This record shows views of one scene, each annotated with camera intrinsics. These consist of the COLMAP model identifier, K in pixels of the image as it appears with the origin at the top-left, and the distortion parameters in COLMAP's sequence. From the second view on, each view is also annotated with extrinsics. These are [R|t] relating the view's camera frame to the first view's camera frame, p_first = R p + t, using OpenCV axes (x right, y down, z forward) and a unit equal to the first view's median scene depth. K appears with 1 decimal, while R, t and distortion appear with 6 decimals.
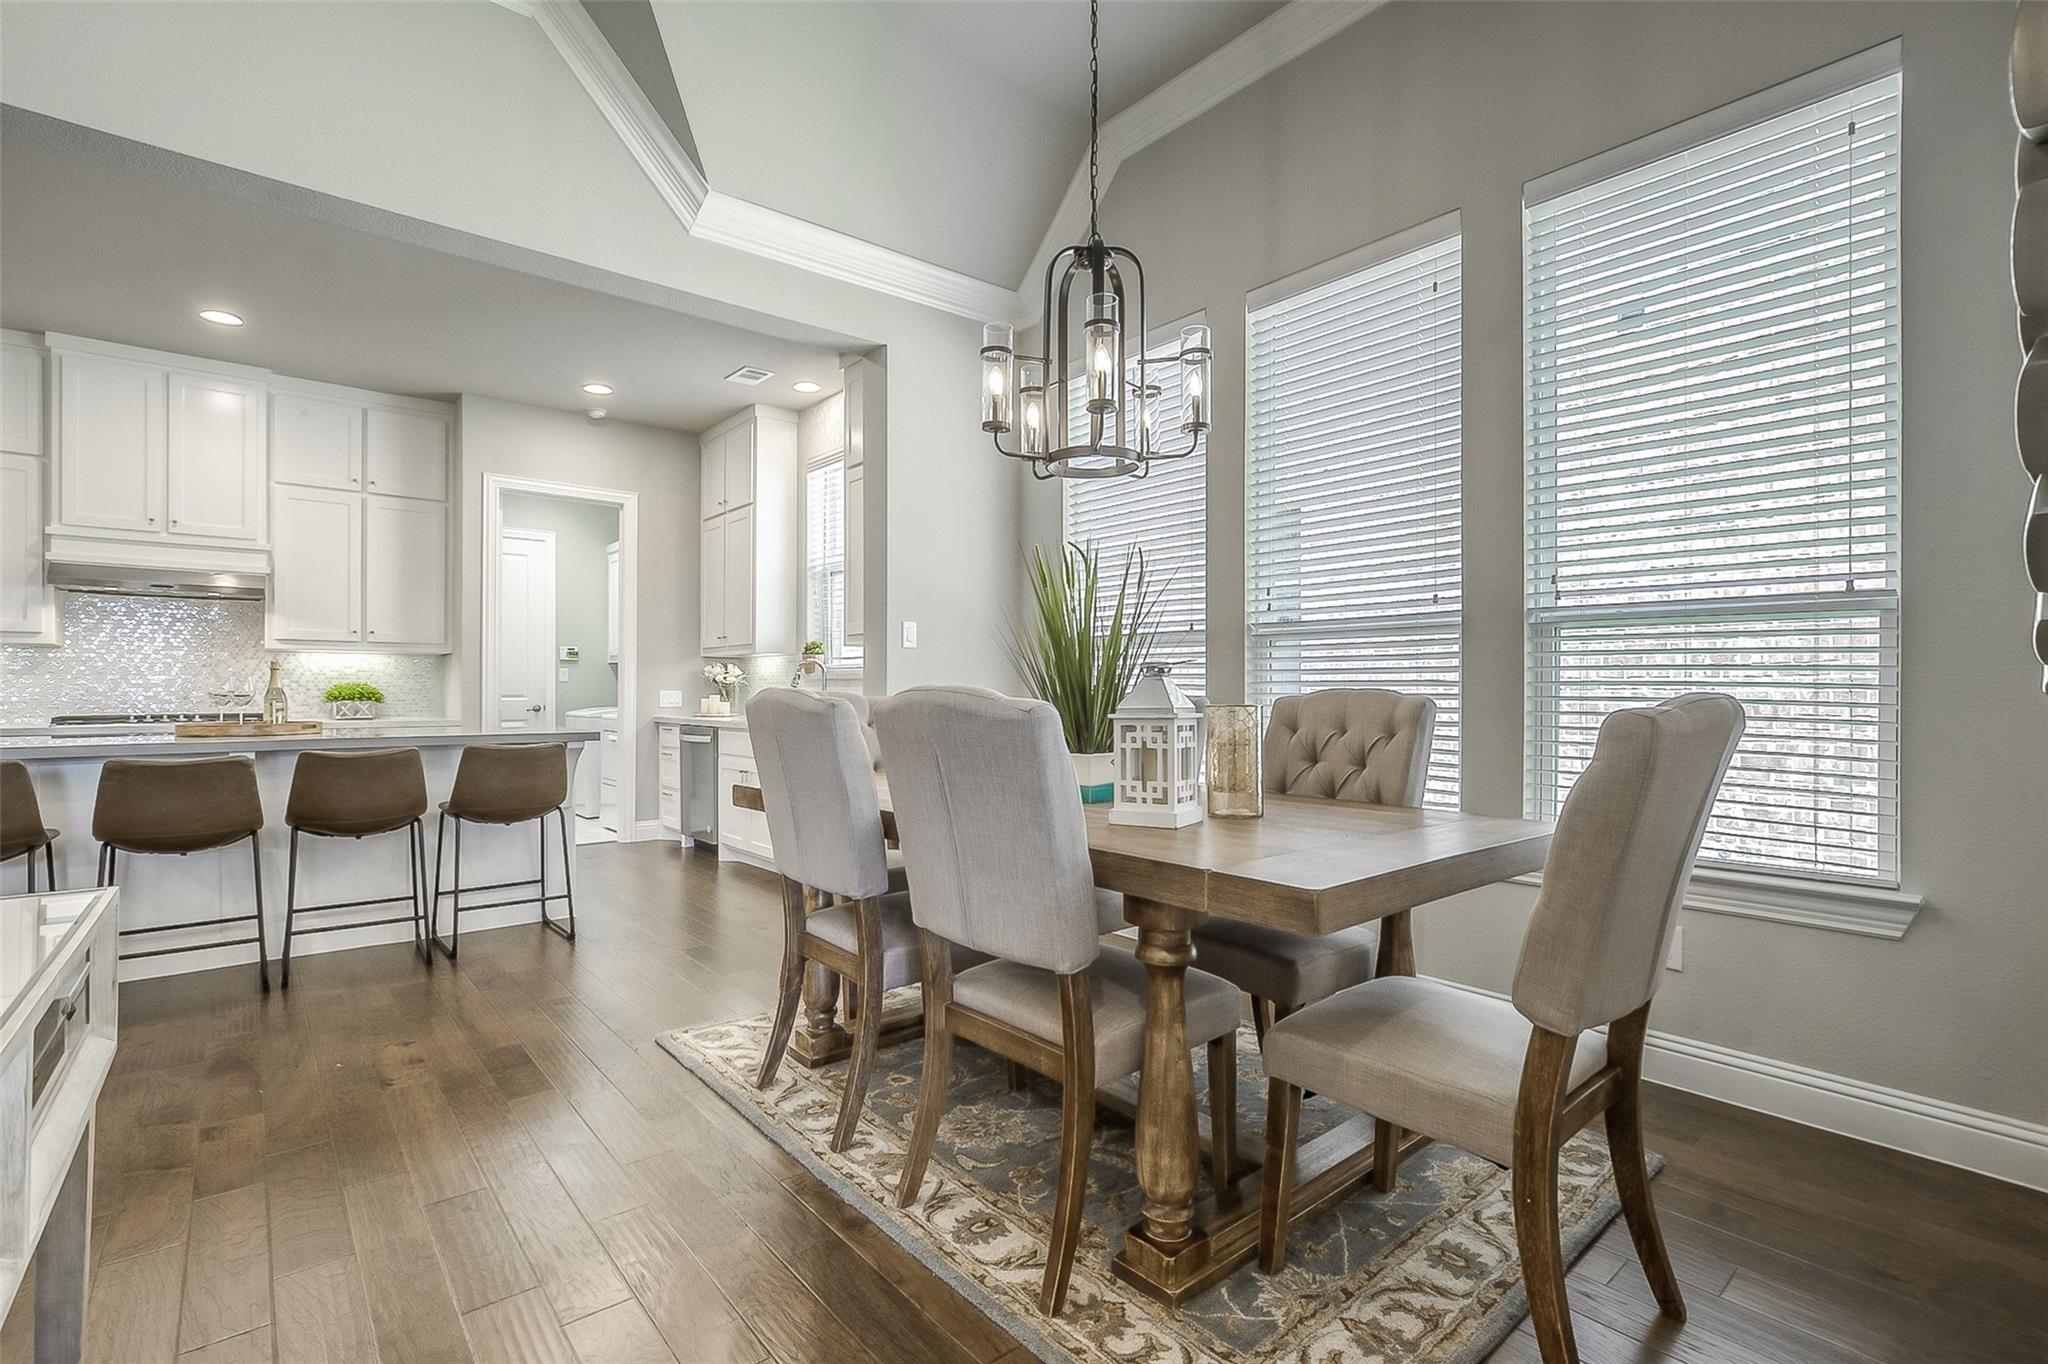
lens RADIAL K [[946.9, 0, 1003.9], [0, 946.9, 687.7], [0, 0, 1]] dist [-0.007829, 0.003819]
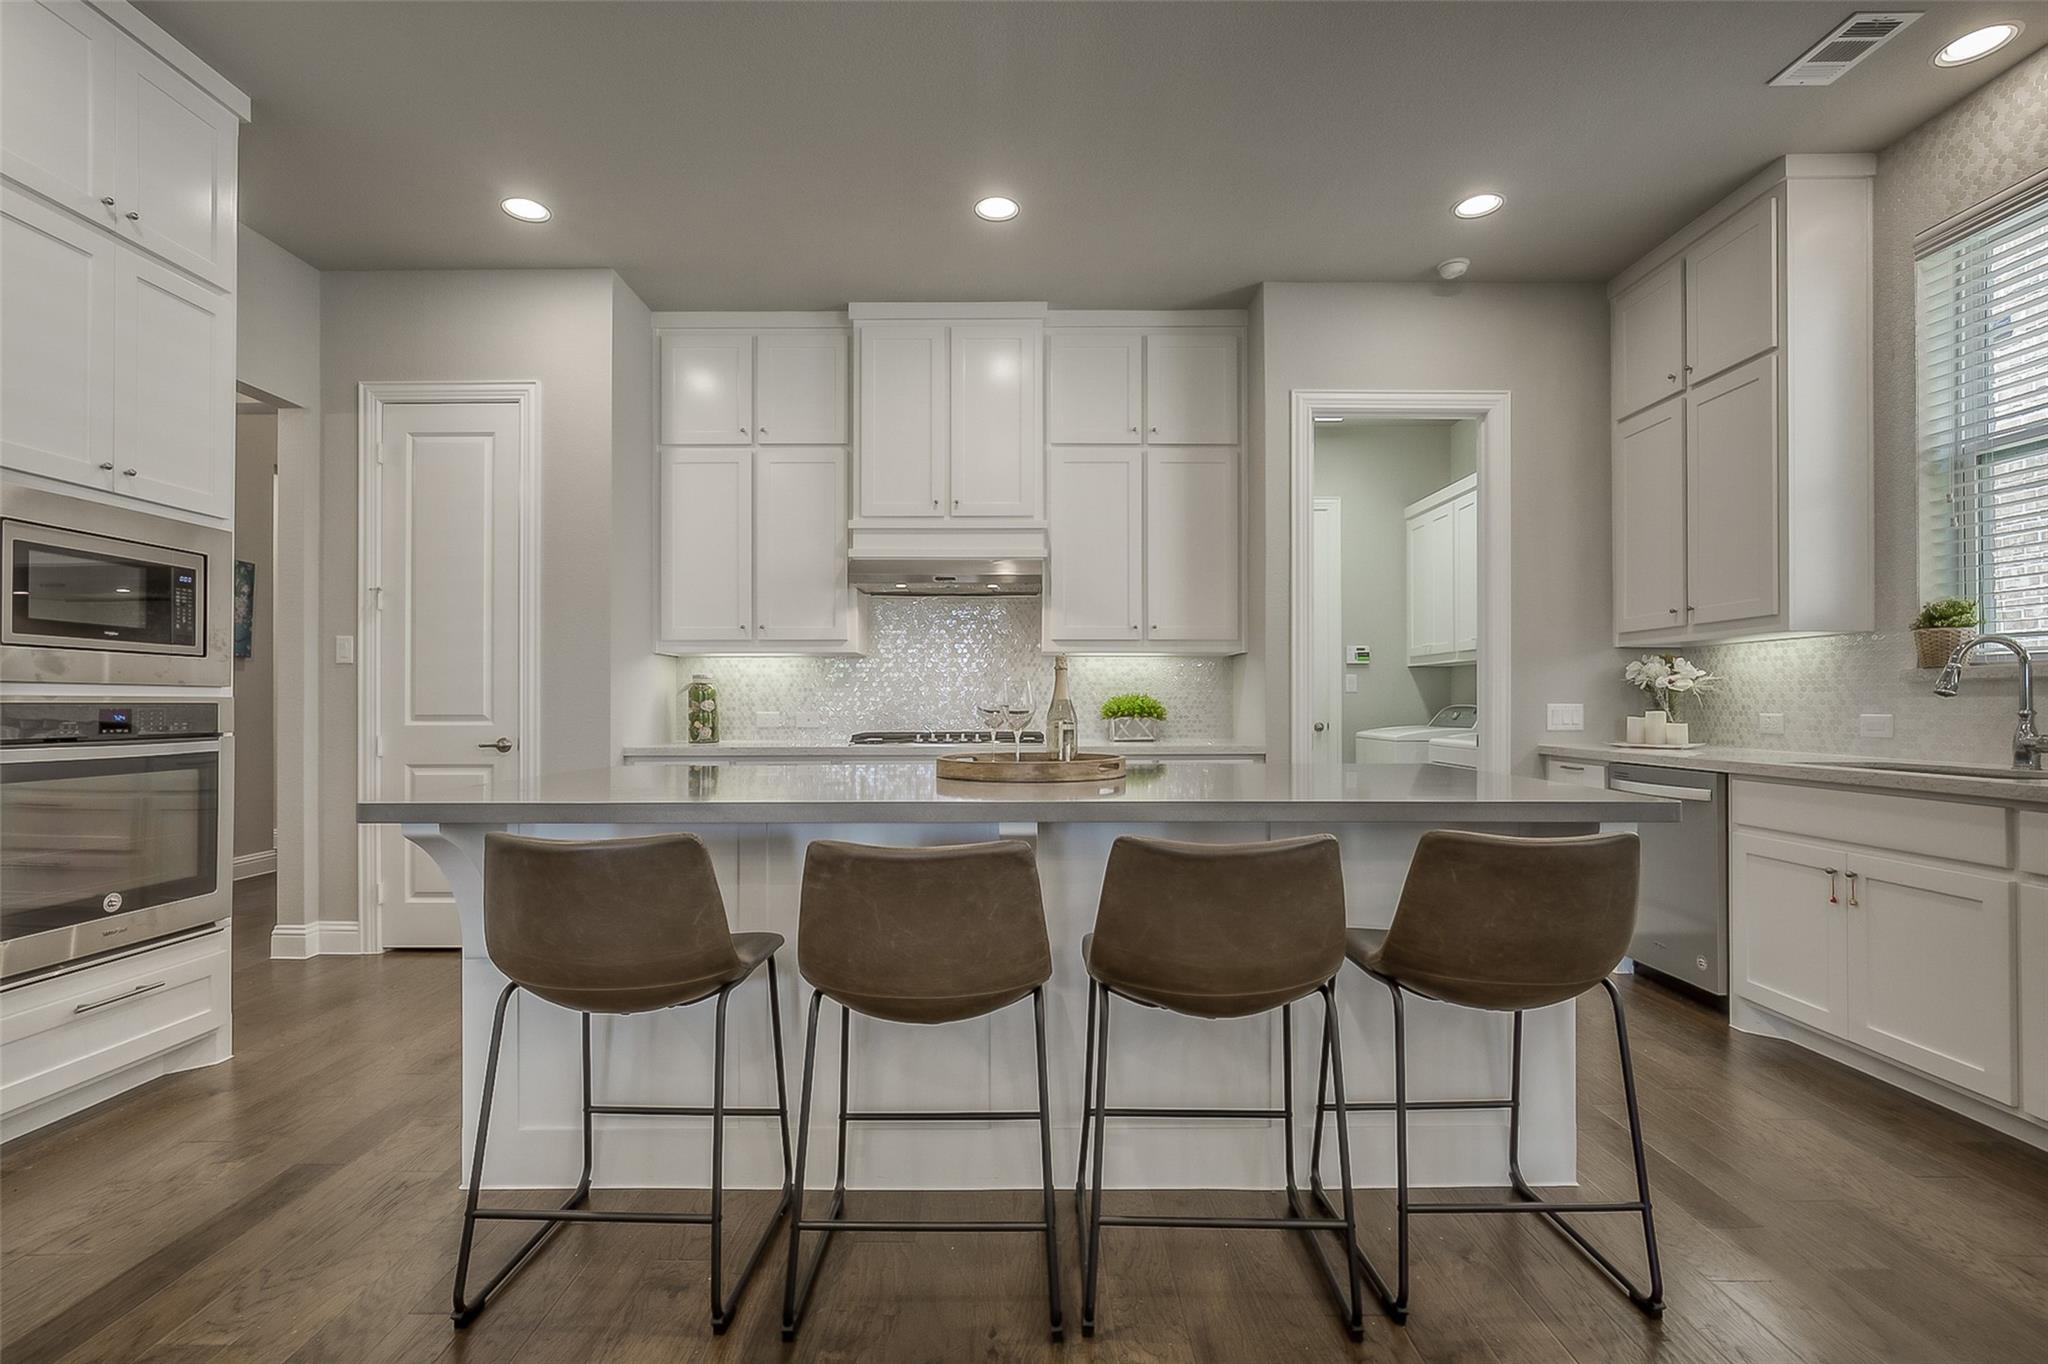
lens RADIAL K [[946.9, 0, 1013.9], [0, 946.9, 693.9], [0, 0, 1]] dist [-0.007829, 0.003819]
pose [[0.772848, -0.007487, -0.634547, -0.292226], [0.002312, 0.999957, -0.008982, 0.001567], [0.634587, 0.005475, 0.772832, 0.363978]]
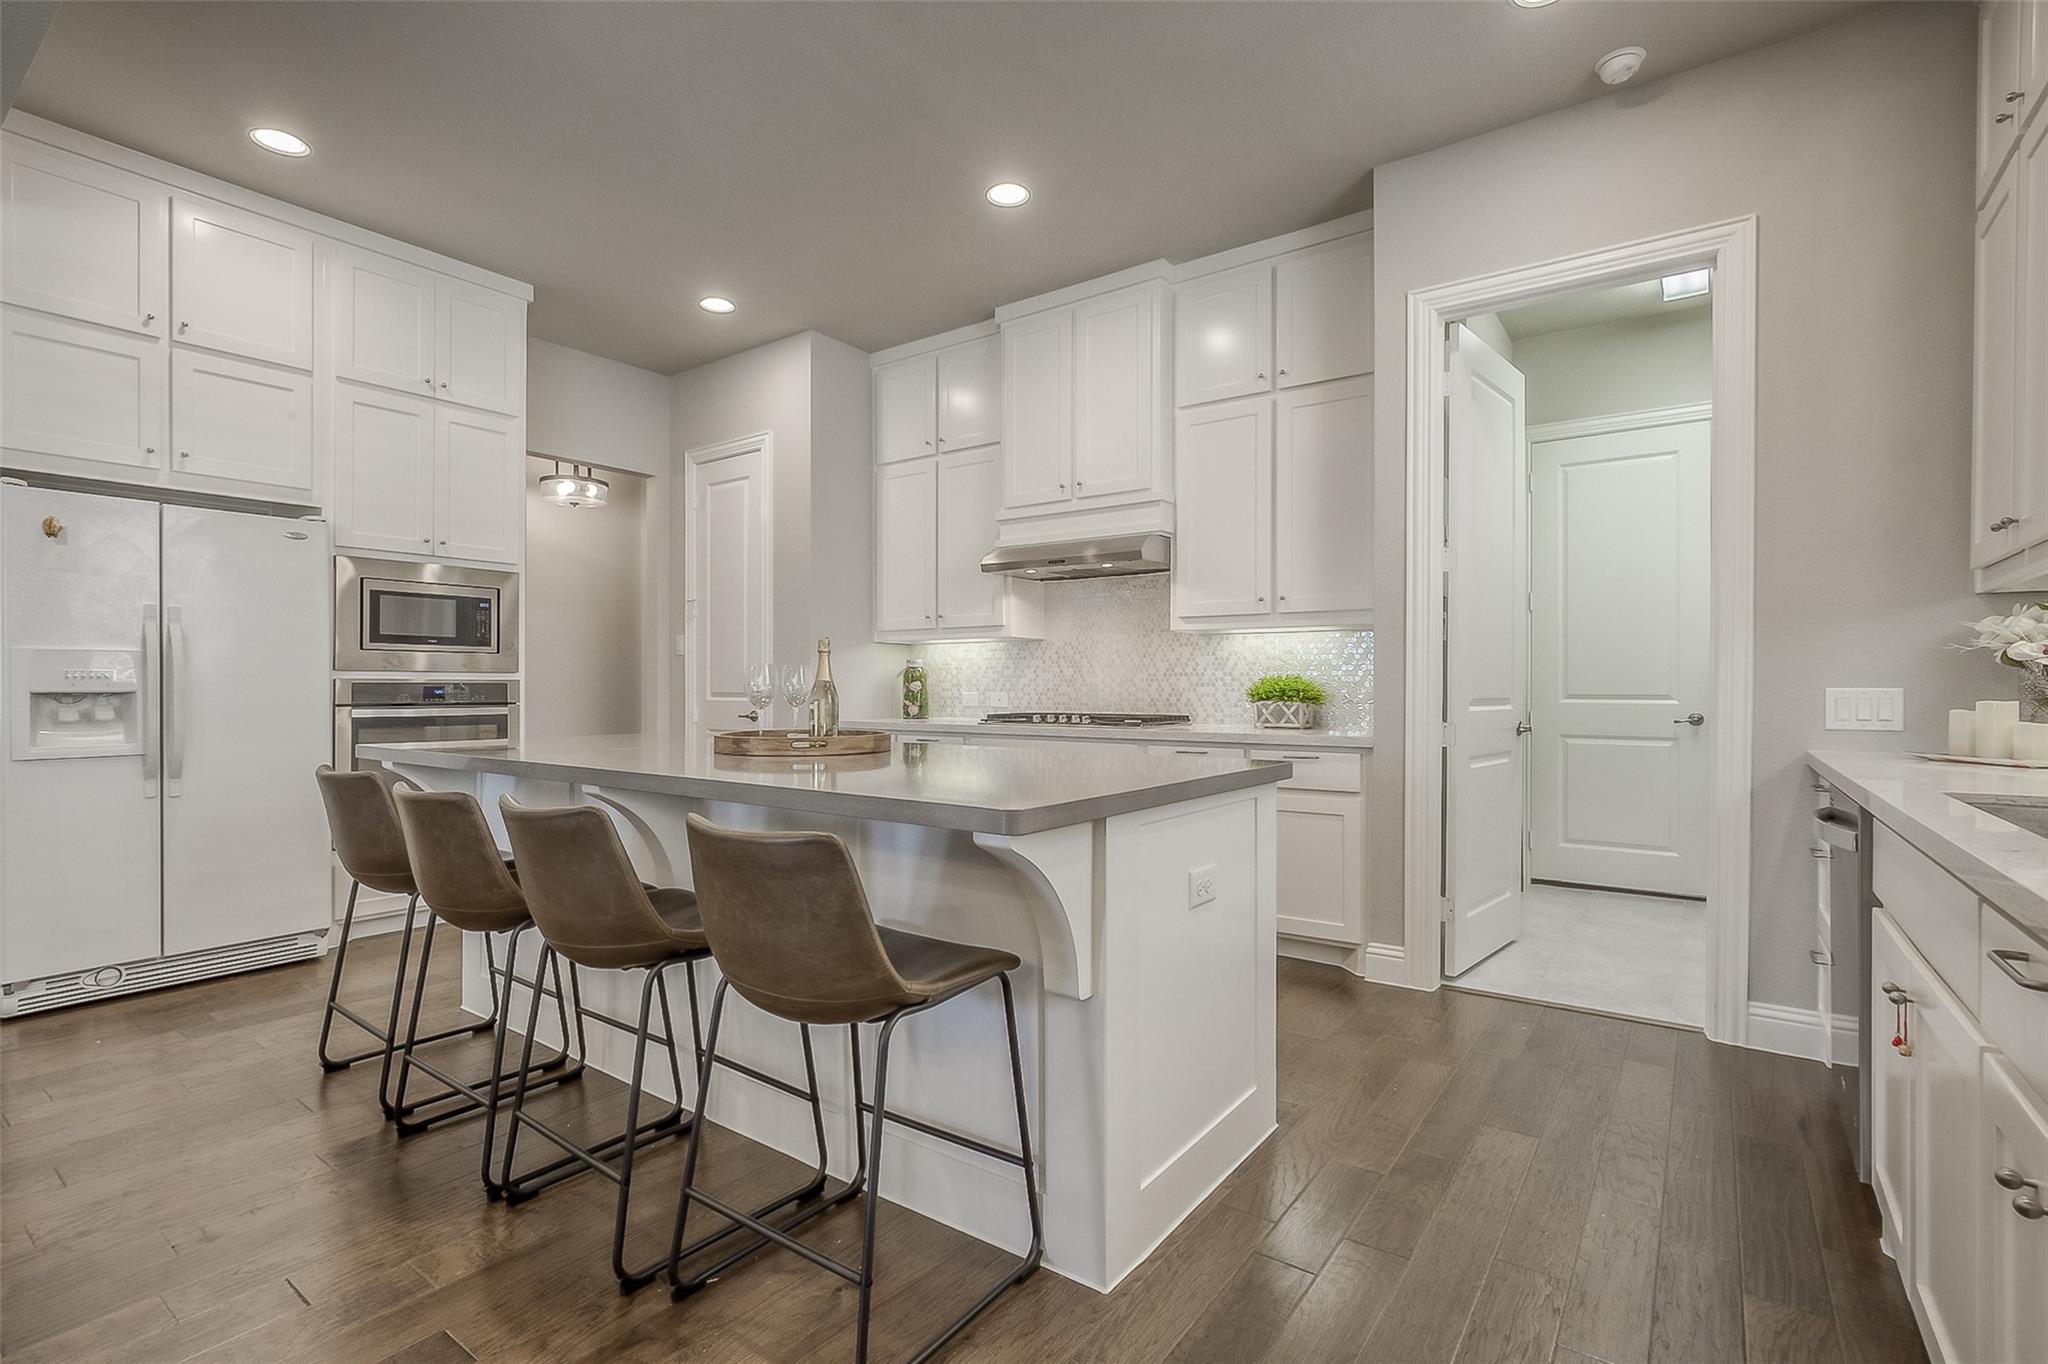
lens RADIAL K [[946.9, 0, 994.0], [0, 946.9, 689.1], [0, 0, 1]] dist [-0.007829, 0.003819]
pose [[0.240798, 0.003587, -0.970569, -0.077017], [-0.000764, 0.999994, 0.003506, 0.003032], [0.970575, -0.000102, 0.240800, 0.686296]]
